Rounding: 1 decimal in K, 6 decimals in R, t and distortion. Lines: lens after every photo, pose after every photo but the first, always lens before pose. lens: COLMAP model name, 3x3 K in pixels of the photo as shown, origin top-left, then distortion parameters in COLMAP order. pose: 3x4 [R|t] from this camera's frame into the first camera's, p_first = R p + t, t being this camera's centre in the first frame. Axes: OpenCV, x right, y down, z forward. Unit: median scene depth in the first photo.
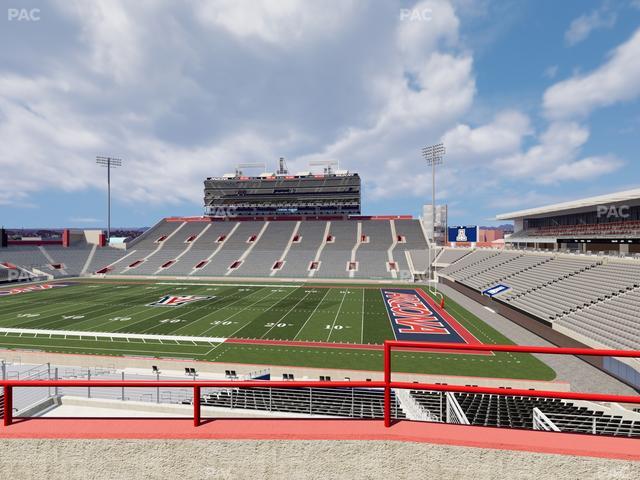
lens RADIAL K [[319.8, 0, 320.0], [0, 319.8, 240.0], [0, 0, 1]] dist [-0.000059, 0.000018]
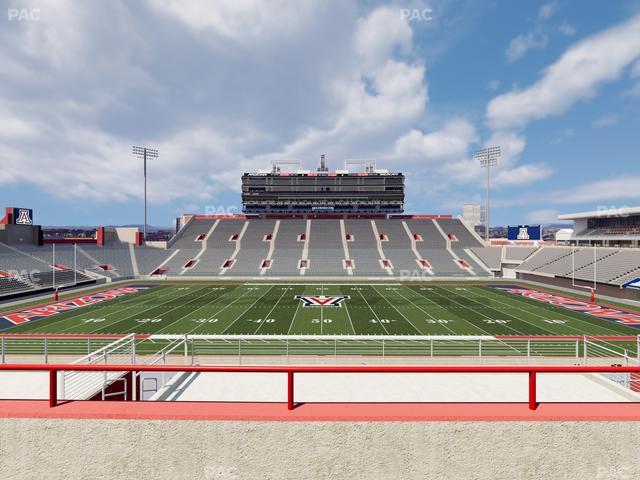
lens RADIAL K [[319.8, 0, 320.0], [0, 319.8, 240.0], [0, 0, 1]] dist [-0.000059, 0.000018]
pose [[0.991399, -0.000023, 0.130874, -0.272997], [0.000030, 1.000000, -0.000054, 0.004403], [-0.130874, 0.000058, 0.991399, 0.029292]]
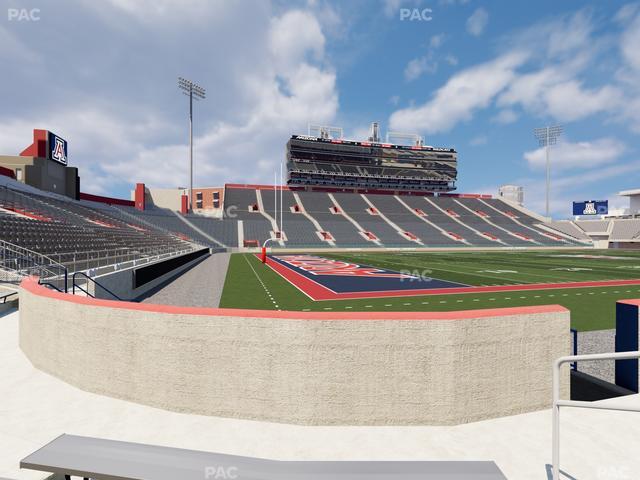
lens RADIAL K [[319.8, 0, 320.0], [0, 319.8, 240.0], [0, 0, 1]] dist [-0.000059, 0.000018]
pose [[0.919576, -0.000140, 0.392913, -0.646082], [0.000201, 1.000000, -0.000115, 0.070566], [-0.392913, 0.000185, 0.919576, 0.260386]]
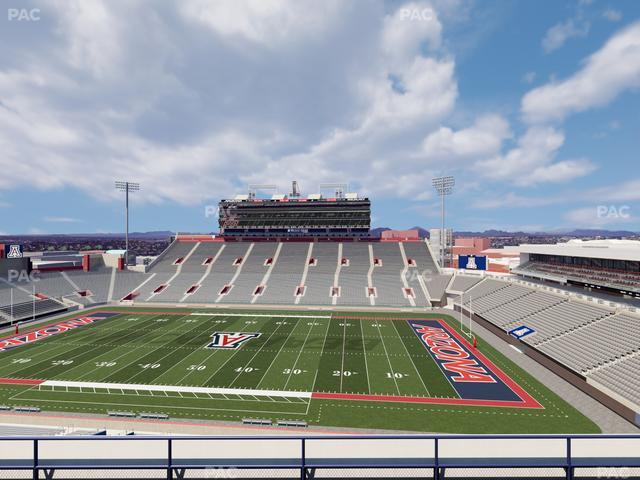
lens RADIAL K [[319.8, 0, 320.0], [0, 319.8, 240.0], [0, 0, 1]] dist [-0.000059, 0.000018]
pose [[0.998879, 0.000000, 0.047334, -0.091408], [-0.000005, 1.000000, 0.000092, -0.070448], [-0.047334, -0.000092, 0.998879, -0.044131]]
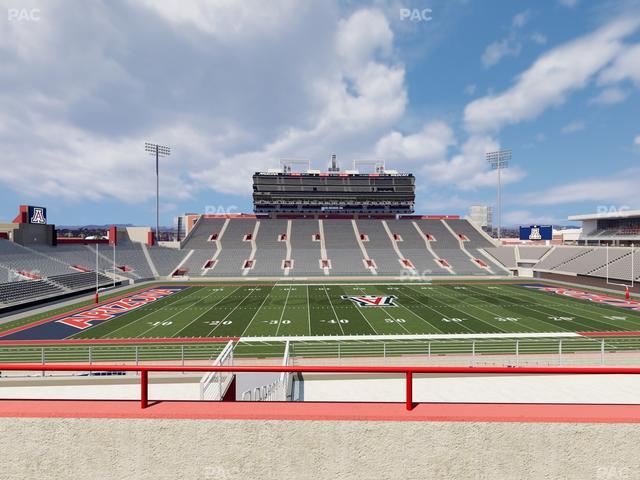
lens RADIAL K [[319.8, 0, 320.0], [0, 319.8, 240.0], [0, 0, 1]] dist [-0.000059, 0.000018]
pose [[0.982007, -0.000142, 0.188842, -0.369204], [0.000155, 1.000000, -0.000055, 0.004384], [-0.188842, 0.000084, 0.982007, 0.046013]]
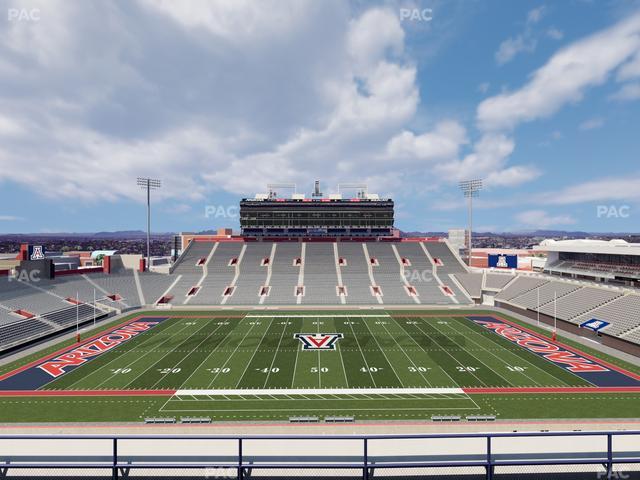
lens RADIAL K [[319.8, 0, 320.0], [0, 319.8, 240.0], [0, 0, 1]] dist [-0.000059, 0.000018]
pose [[0.987990, -0.000041, 0.154520, -0.287379], [0.000028, 1.000000, 0.000090, -0.070492], [-0.154520, -0.000084, 0.987990, -0.026370]]
